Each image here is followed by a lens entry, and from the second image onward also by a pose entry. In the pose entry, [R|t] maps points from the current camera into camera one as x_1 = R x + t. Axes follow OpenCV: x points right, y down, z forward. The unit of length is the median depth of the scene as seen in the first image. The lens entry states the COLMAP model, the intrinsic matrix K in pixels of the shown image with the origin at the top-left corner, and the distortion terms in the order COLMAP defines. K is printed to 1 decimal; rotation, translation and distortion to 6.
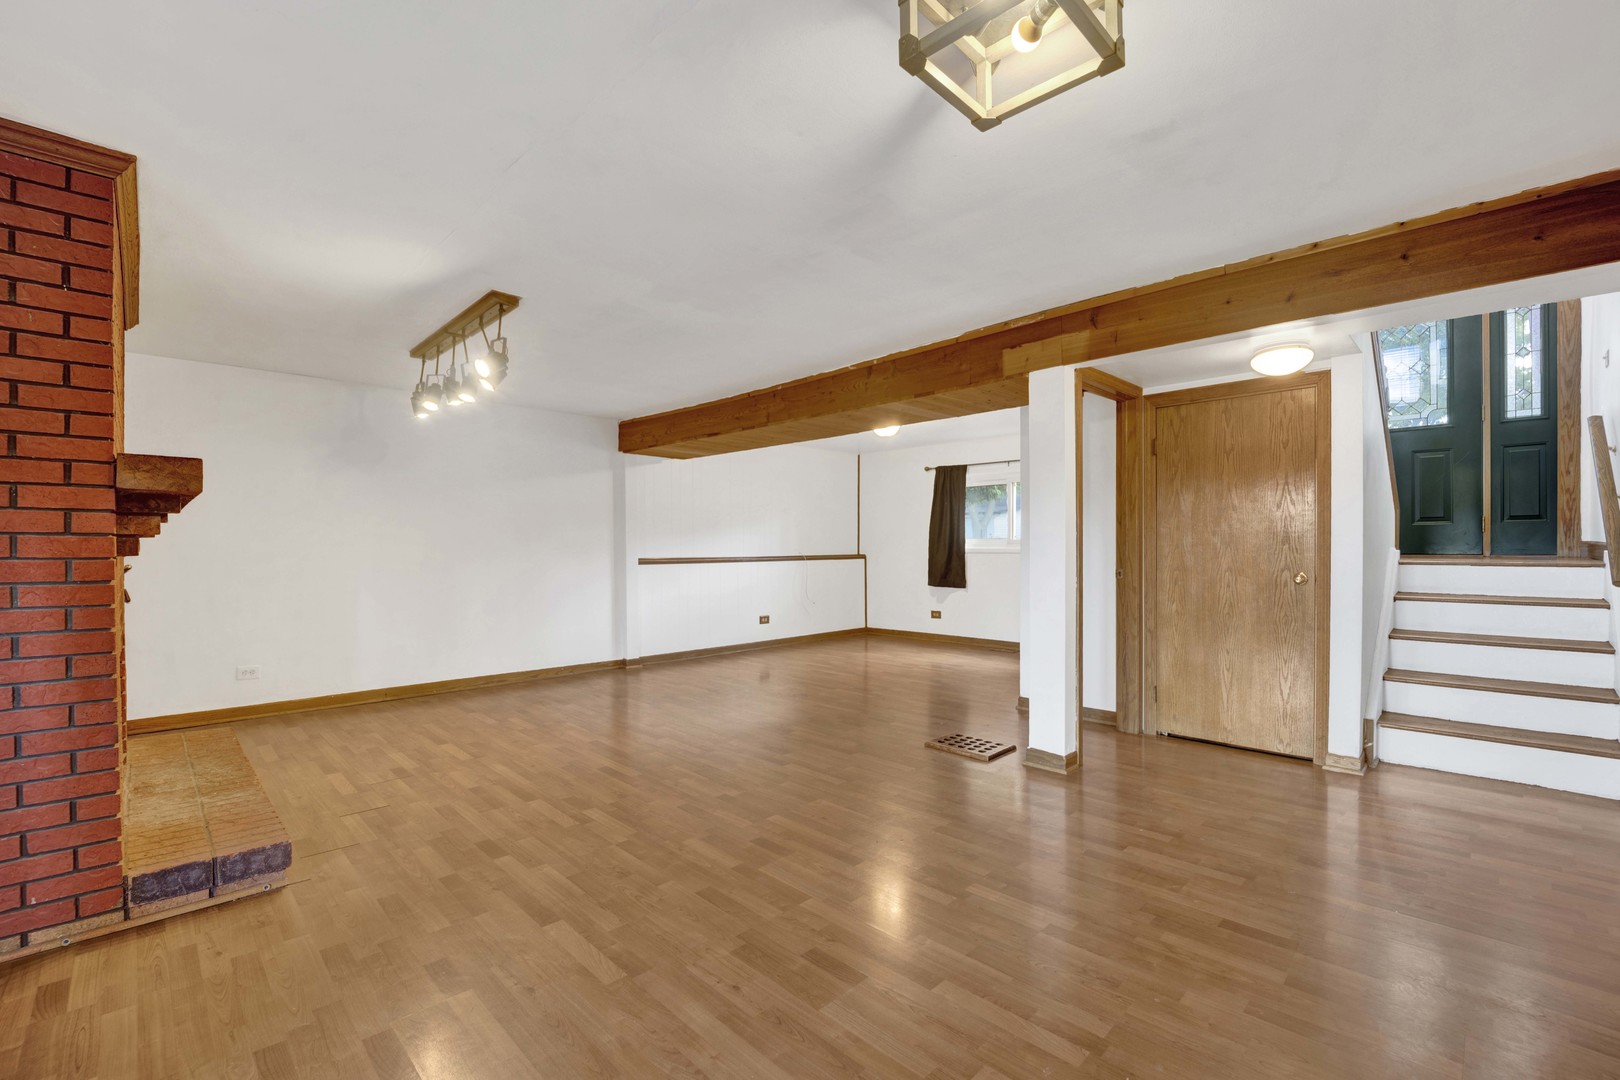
lens RADIAL K [[681.4, 0, 806.5], [0, 681.4, 551.5], [0, 0, 1]] dist [-0.018152, 0.000356]
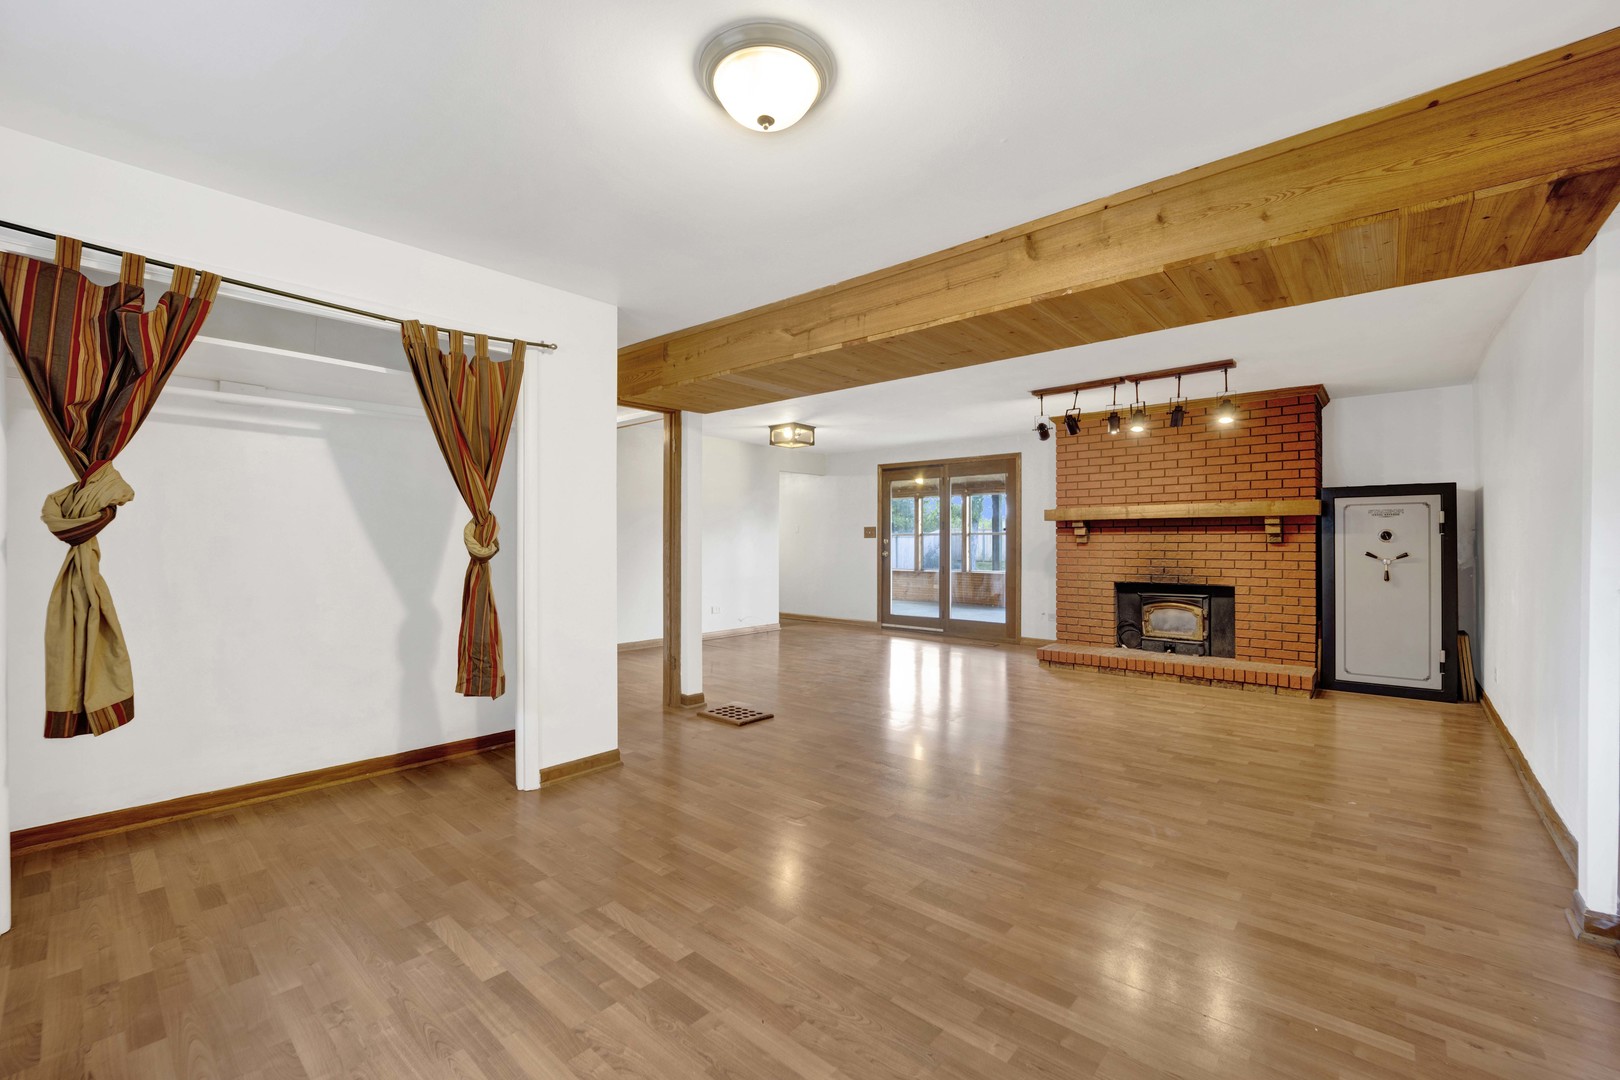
lens RADIAL K [[681.4, 0, 802.9], [0, 681.4, 539.8], [0, 0, 1]] dist [-0.018152, 0.000356]
pose [[-0.997689, 0.005707, -0.067707, 0.198699], [0.005139, 0.999950, 0.008561, -0.019602], [0.067752, 0.008194, -0.997669, 2.102648]]
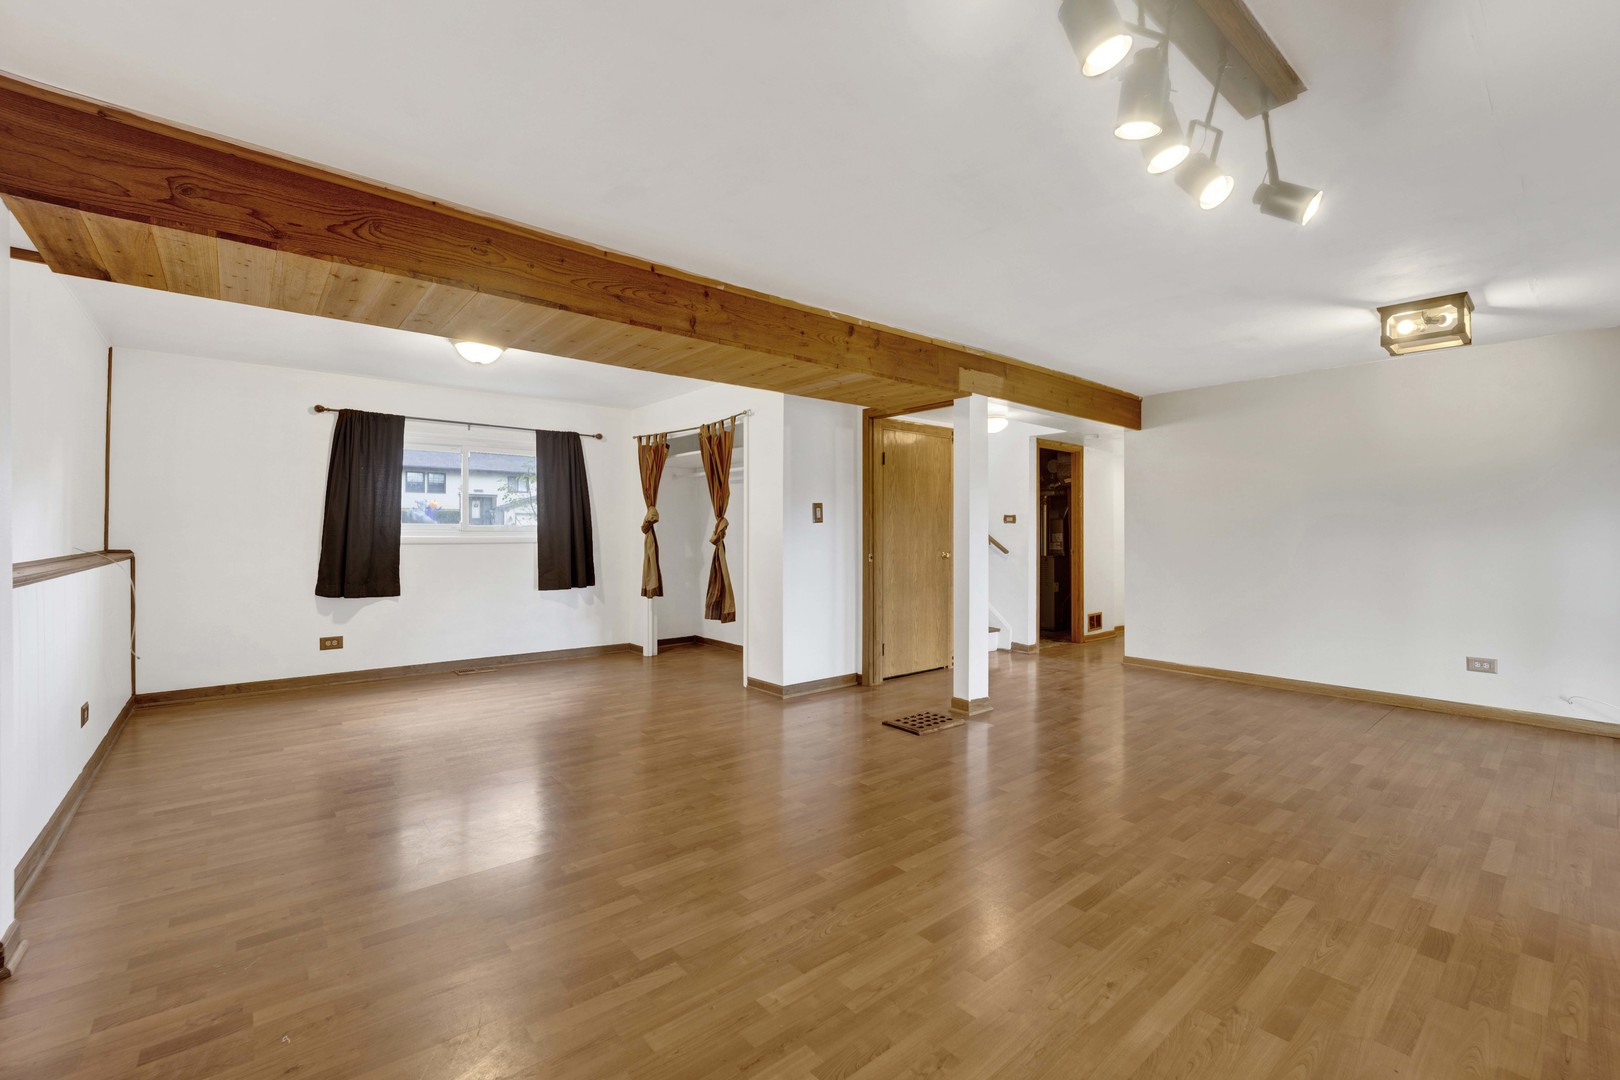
lens RADIAL K [[681.4, 0, 808.2], [0, 681.4, 533.6], [0, 0, 1]] dist [-0.018152, 0.000356]
pose [[0.085146, 0.003035, 0.996364, -0.821967], [0.005301, 0.999980, -0.003499, -0.008138], [-0.996354, 0.005580, 0.085129, 1.063613]]
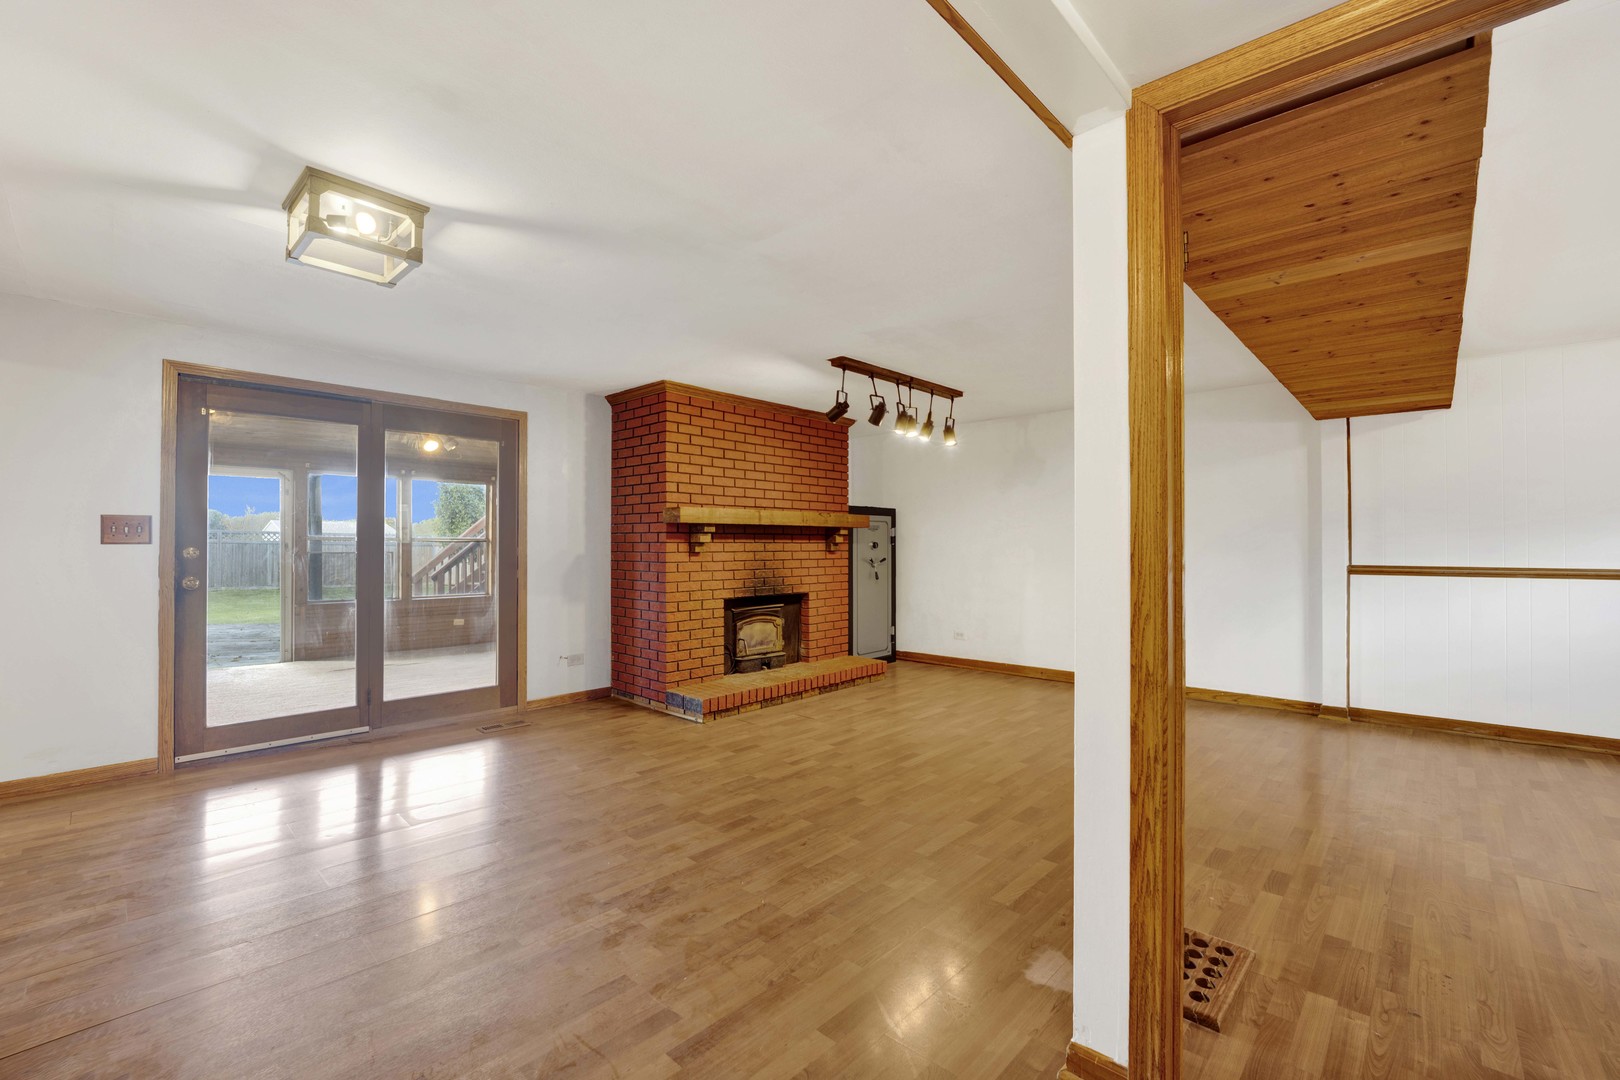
lens RADIAL K [[681.4, 0, 806.3], [0, 681.4, 536.3], [0, 0, 1]] dist [-0.018152, 0.000356]
pose [[0.039468, -0.013288, -0.999132, 0.693595], [-0.005387, 0.999894, -0.013511, -0.009289], [0.999206, 0.005915, 0.039393, 0.702035]]
